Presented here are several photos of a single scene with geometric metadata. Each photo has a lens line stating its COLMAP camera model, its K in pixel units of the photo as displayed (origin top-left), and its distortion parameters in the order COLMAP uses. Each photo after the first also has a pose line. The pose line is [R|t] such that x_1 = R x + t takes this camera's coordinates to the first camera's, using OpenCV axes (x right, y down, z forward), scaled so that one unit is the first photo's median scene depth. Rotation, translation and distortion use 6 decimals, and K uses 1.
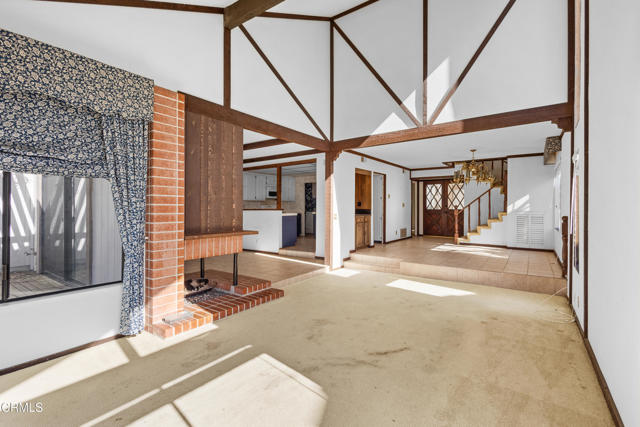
lens RADIAL K [[298.1, 0, 318.4], [0, 298.1, 210.0], [0, 0, 1]] dist [0.000070, -0.000210]
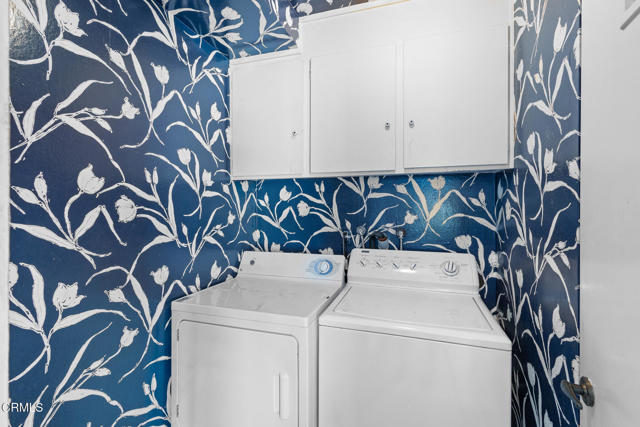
lens RADIAL K [[298.1, 0, 318.3], [0, 298.1, 208.8], [0, 0, 1]] dist [0.000070, -0.000210]
pose [[0.951557, -0.000410, 0.307472, -0.030909], [0.002875, 0.999967, -0.007564, -0.033791], [-0.307459, 0.008081, 0.951527, 1.088252]]
